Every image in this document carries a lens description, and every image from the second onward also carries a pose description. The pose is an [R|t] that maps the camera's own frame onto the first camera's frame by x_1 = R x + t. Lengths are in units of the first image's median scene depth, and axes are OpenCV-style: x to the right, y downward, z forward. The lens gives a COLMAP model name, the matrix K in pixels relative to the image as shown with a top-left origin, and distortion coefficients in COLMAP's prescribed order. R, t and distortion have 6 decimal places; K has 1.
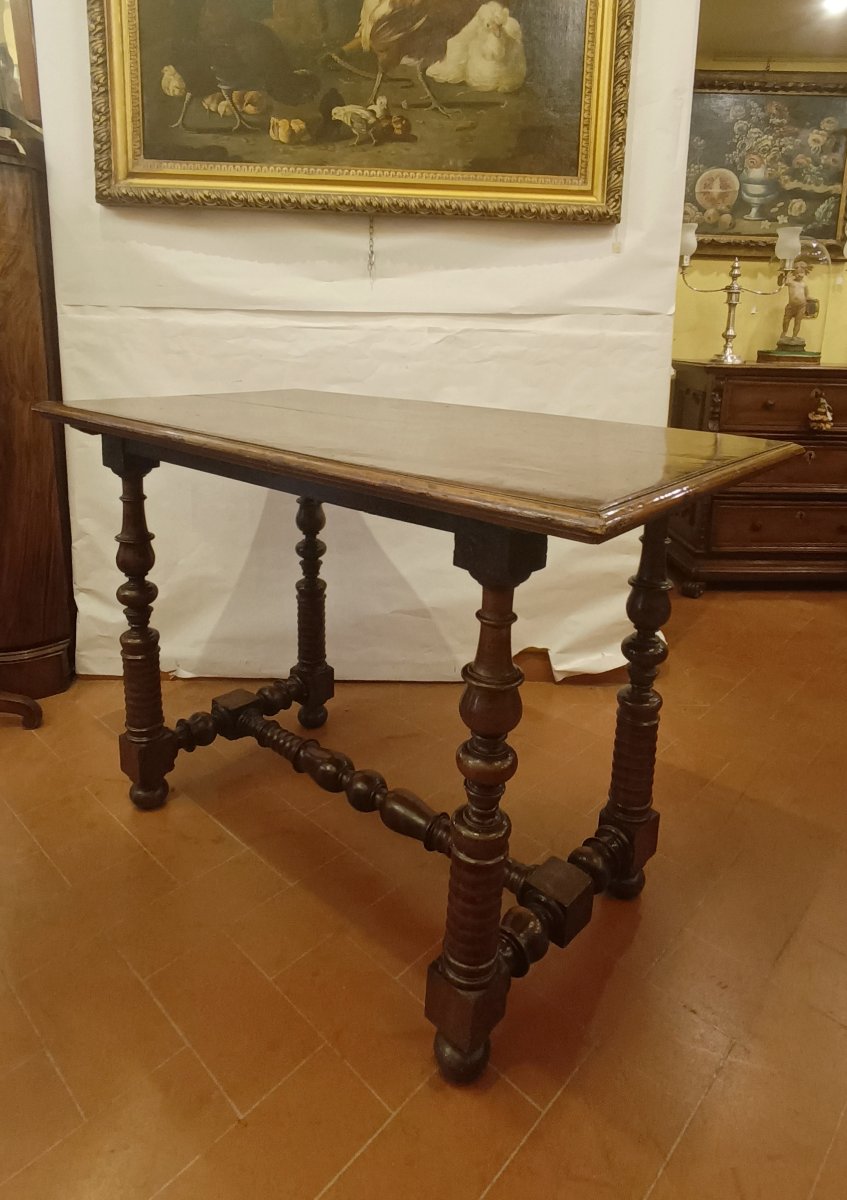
lens RADIAL K [[900.1, 0, 455.9], [0, 900.1, 538.1], [0, 0, 1]] dist [-0.004996, 0.006040]
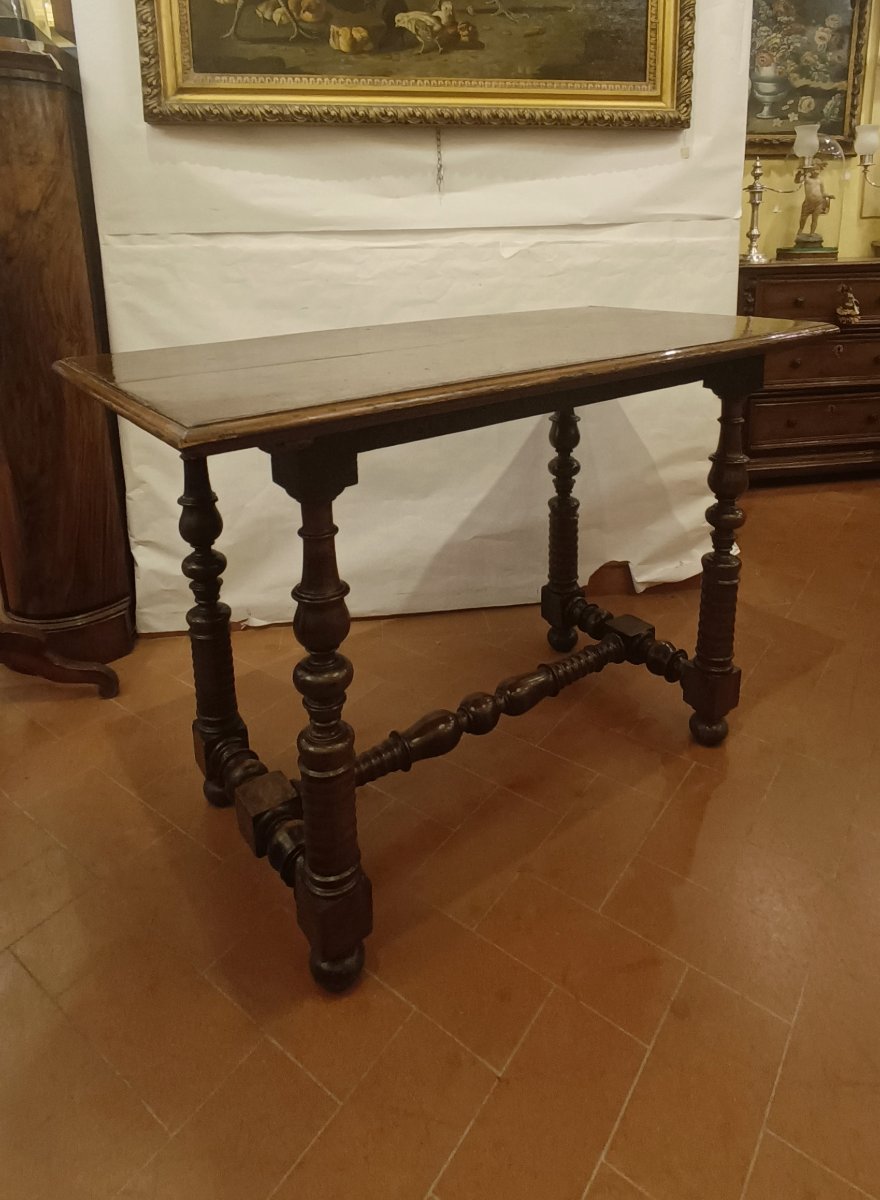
lens RADIAL K [[923.1, 0, 503.8], [0, 923.1, 464.8], [0, 0, 1]] dist [0.004829, -0.013214]
pose [[0.988714, -0.074395, 0.130041, -0.176322], [0.071782, 0.997115, 0.024671, -0.020171], [-0.131501, -0.015058, 0.991202, 0.013197]]
